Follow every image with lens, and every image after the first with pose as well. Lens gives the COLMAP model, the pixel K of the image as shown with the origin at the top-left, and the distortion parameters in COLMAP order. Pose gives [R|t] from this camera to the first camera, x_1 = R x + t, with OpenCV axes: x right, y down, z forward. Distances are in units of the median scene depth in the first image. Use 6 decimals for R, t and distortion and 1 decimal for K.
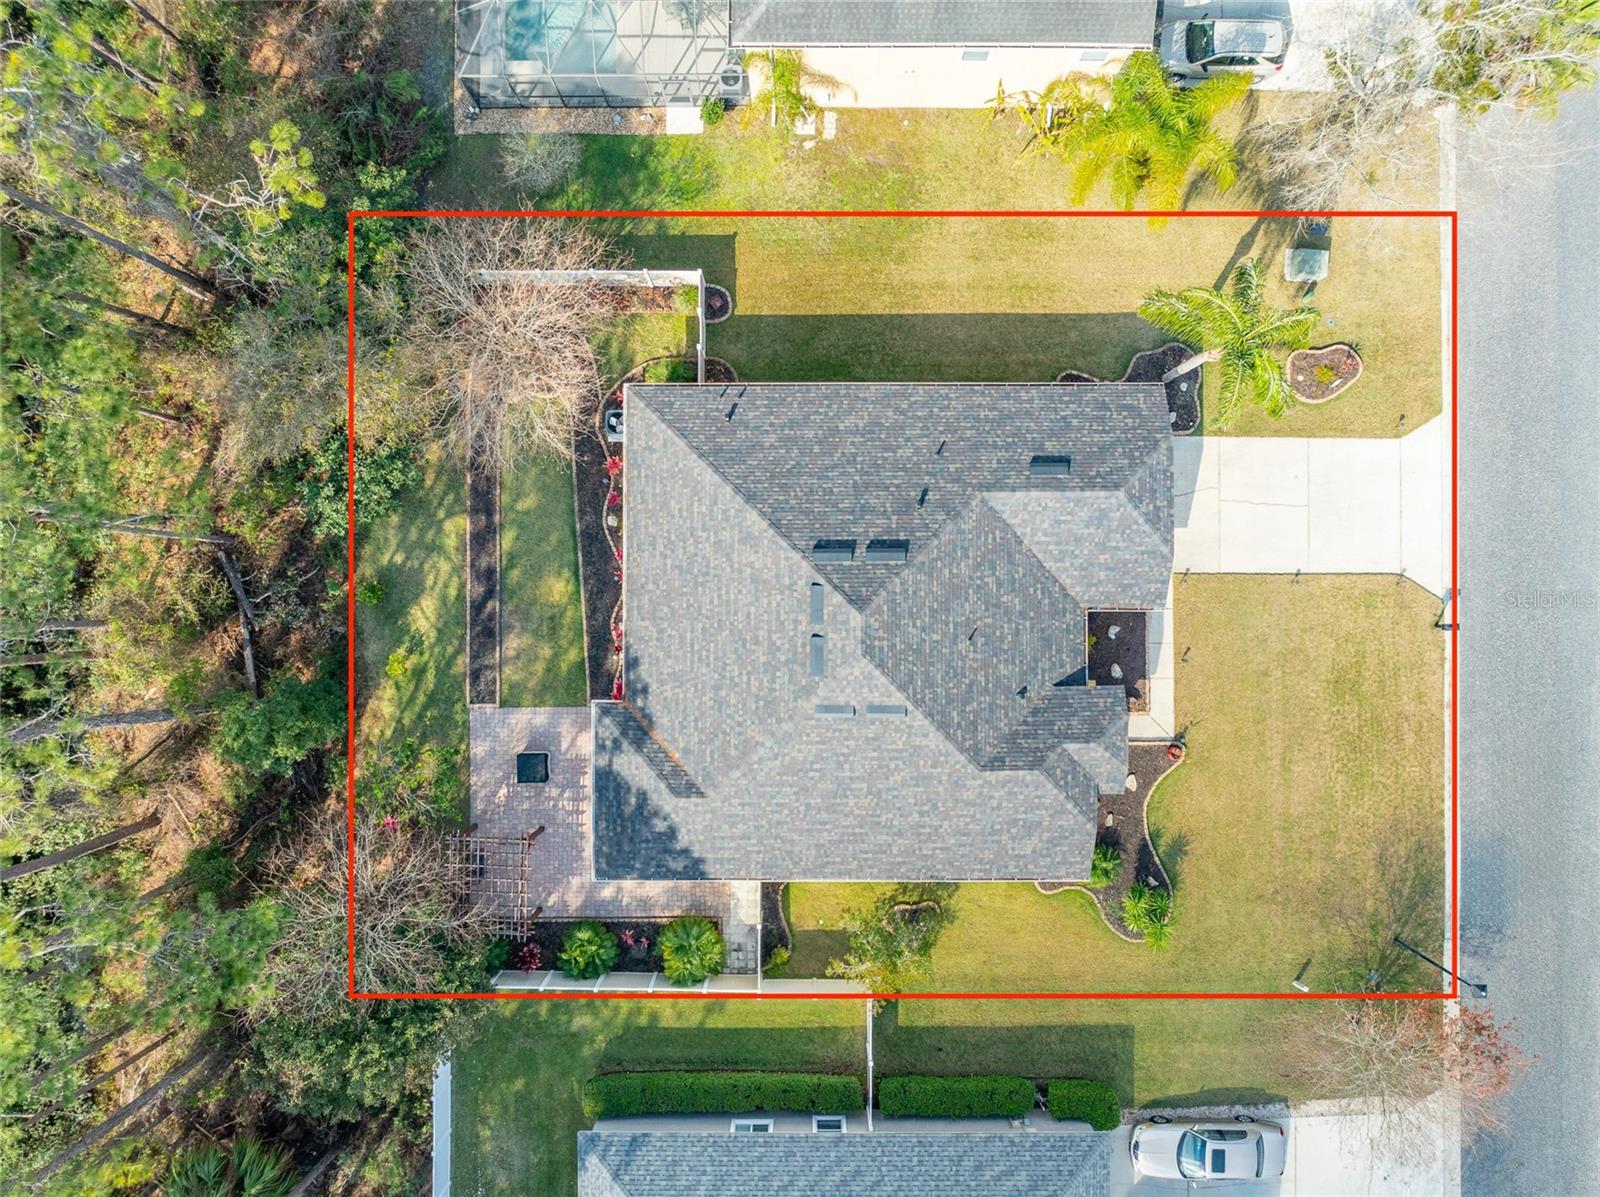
lens RADIAL K [[1154.2, 0, 807.7], [0, 1154.2, 594.7], [0, 0, 1]] dist [-0.027192, 0.003492]
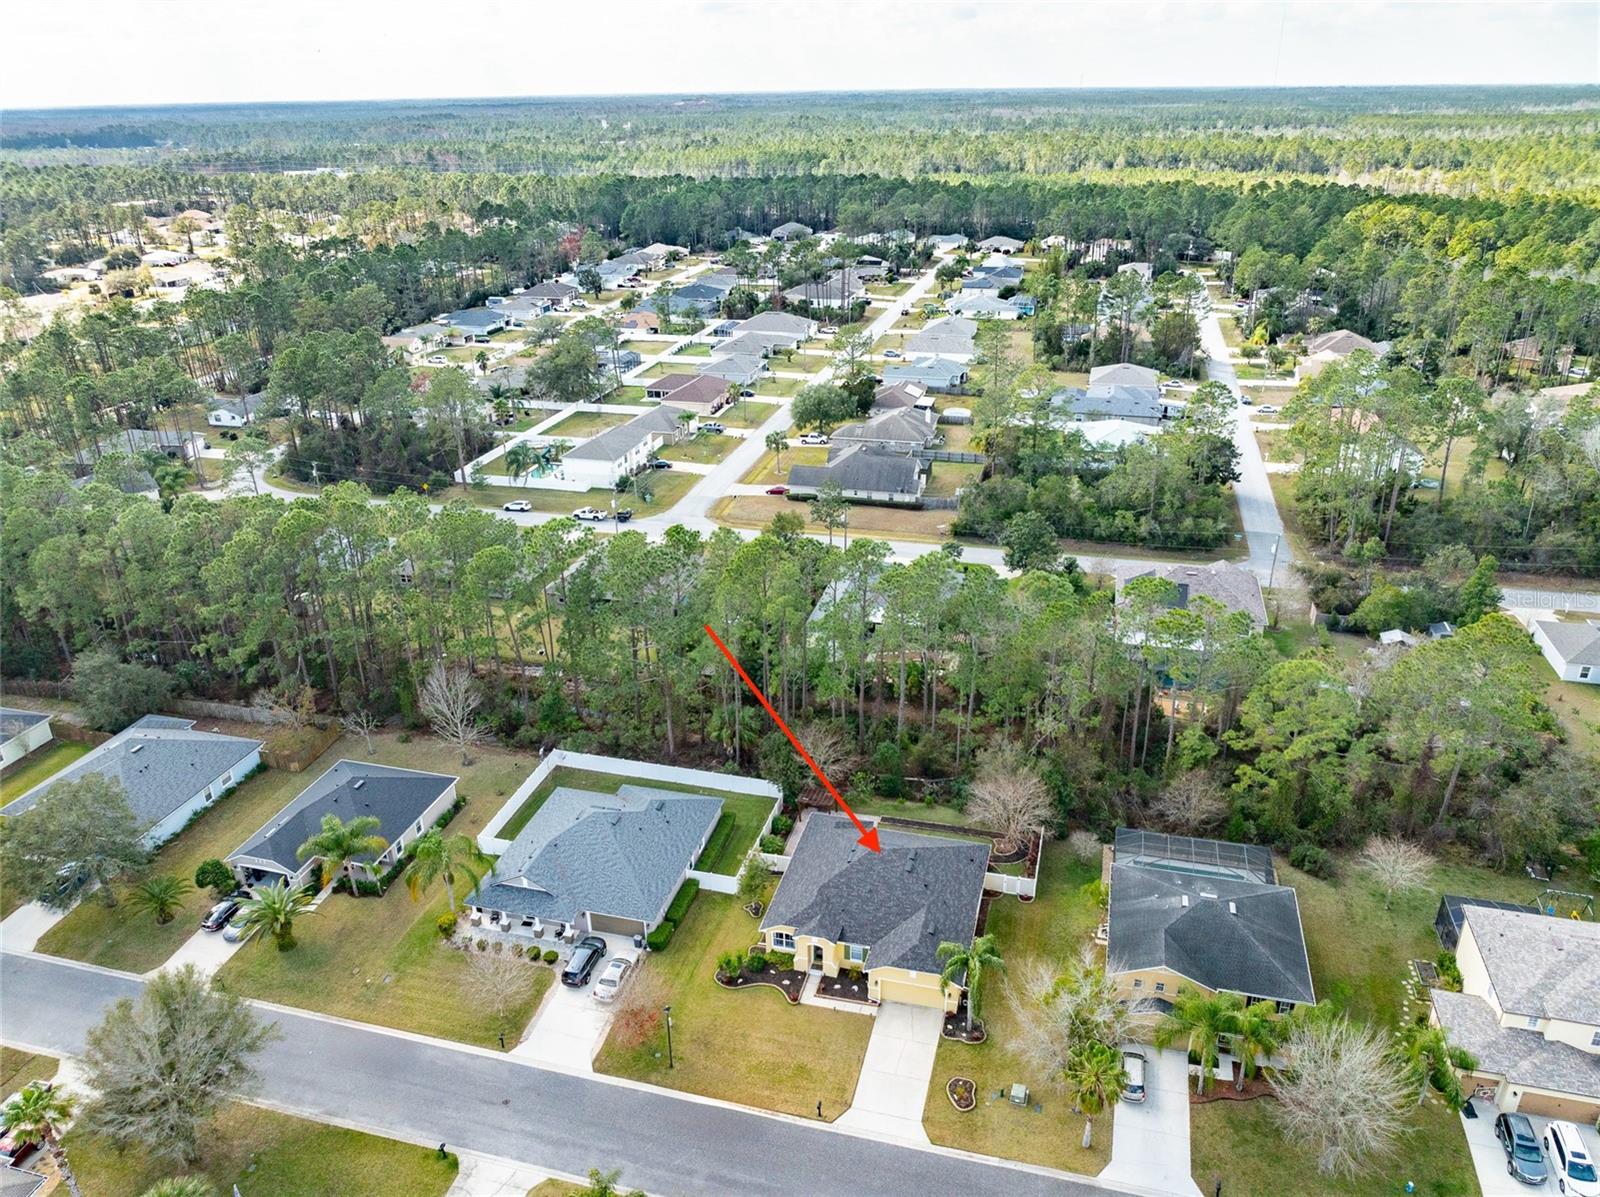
lens RADIAL K [[1138.5, 0, 802.4], [0, 1138.5, 604.7], [0, 0, 1]] dist [-0.033763, 0.019815]
pose [[-0.263009, 0.414479, -0.871225, 1.846804], [-0.964428, -0.088094, 0.249236, -0.338973], [0.026554, 0.905785, 0.422905, -0.557461]]
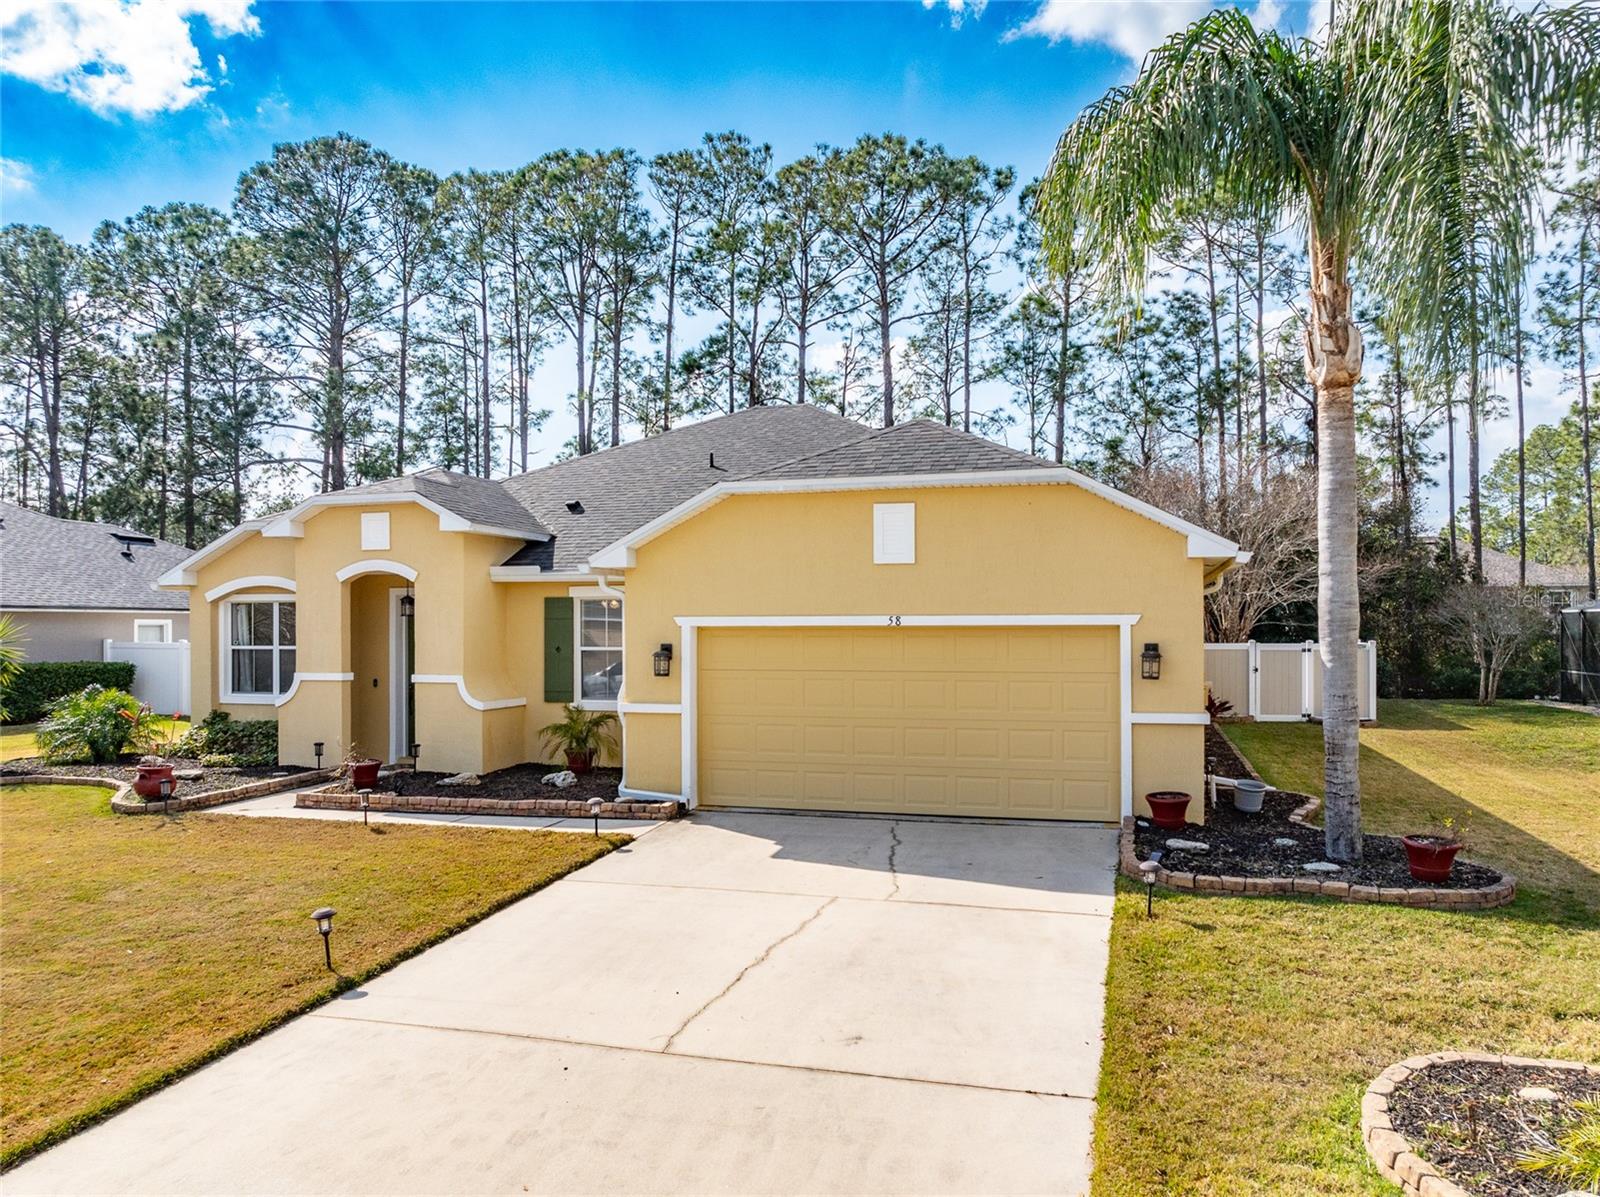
lens RADIAL K [[1123.6, 0, 830.7], [0, 1123.6, 597.0], [0, 0, 1]] dist [-0.026556, 0.001082]
pose [[-0.259110, -0.016034, -0.965715, 0.584450], [-0.965805, 0.013665, 0.258908, -0.142434], [0.009045, 0.999778, -0.019027, 0.947079]]
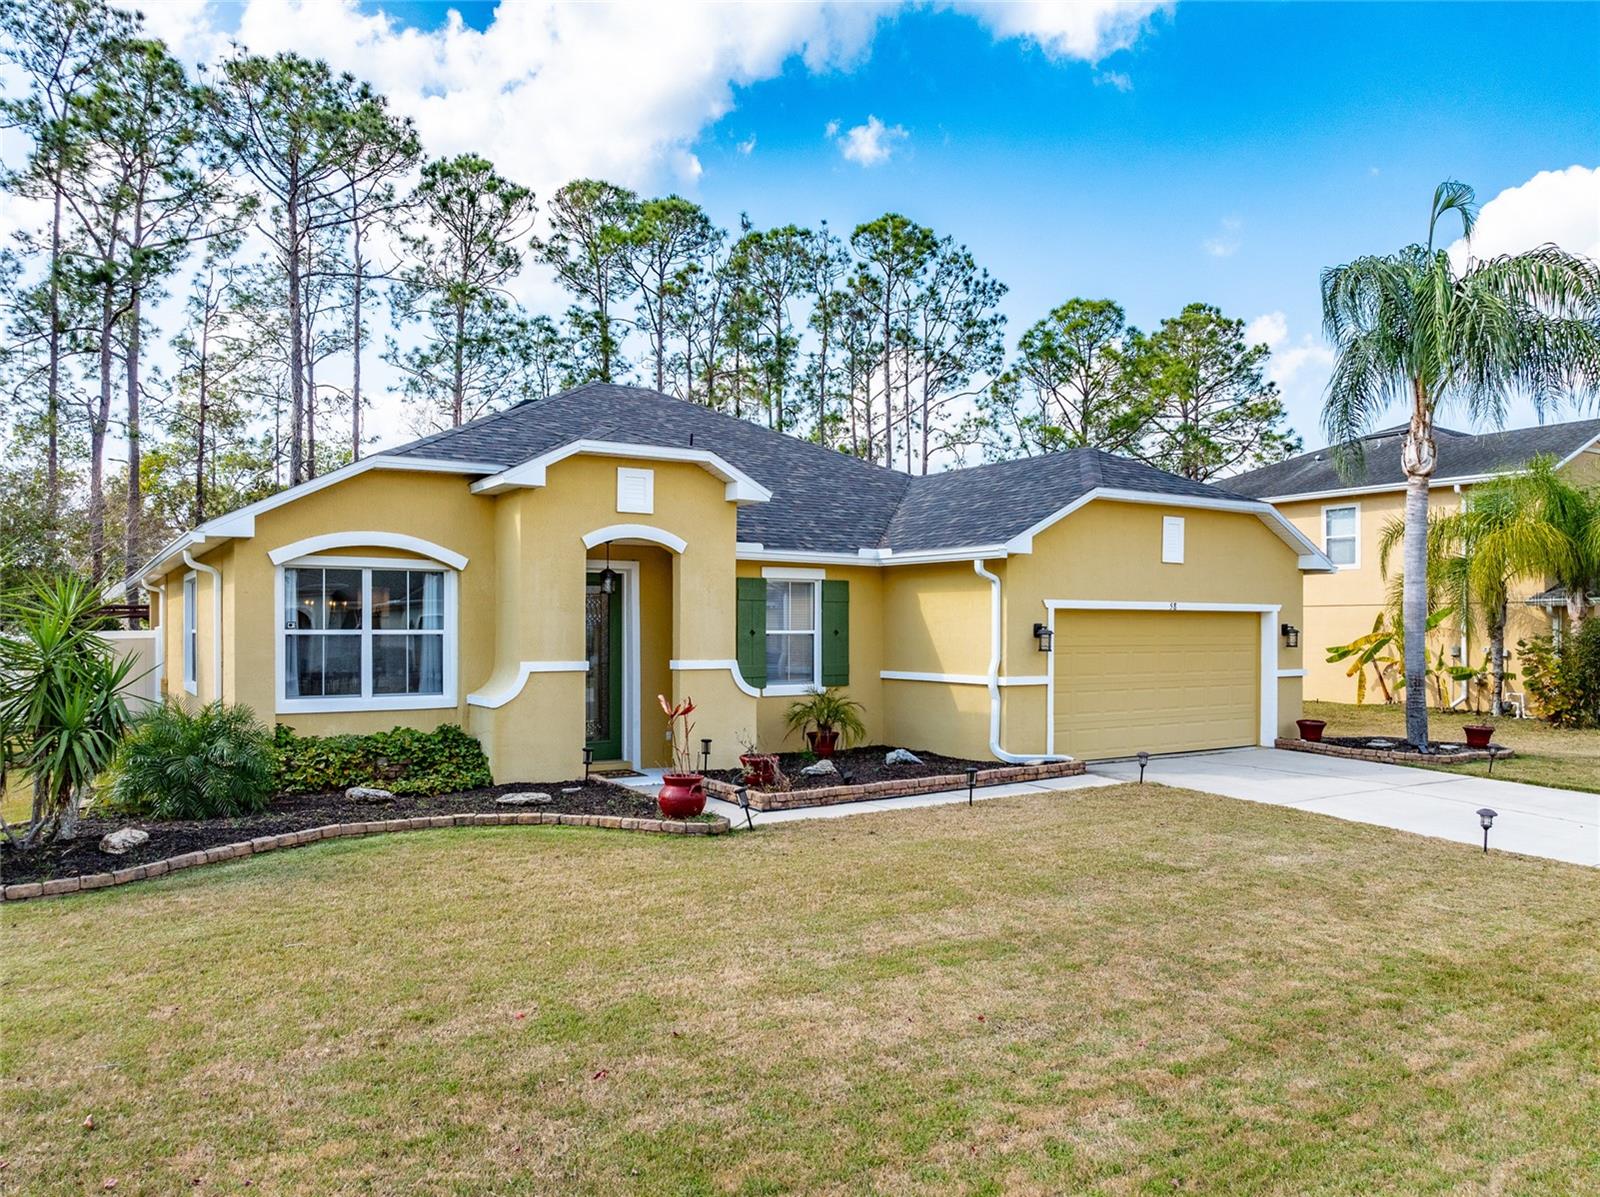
lens RADIAL K [[1138.5, 0, 802.4], [0, 1138.5, 604.7], [0, 0, 1]] dist [-0.033763, 0.019815]
pose [[0.544213, -0.009691, -0.838891, 0.553317], [-0.838946, -0.007807, -0.544158, 0.257338], [-0.001276, 0.999923, -0.012379, 0.952716]]
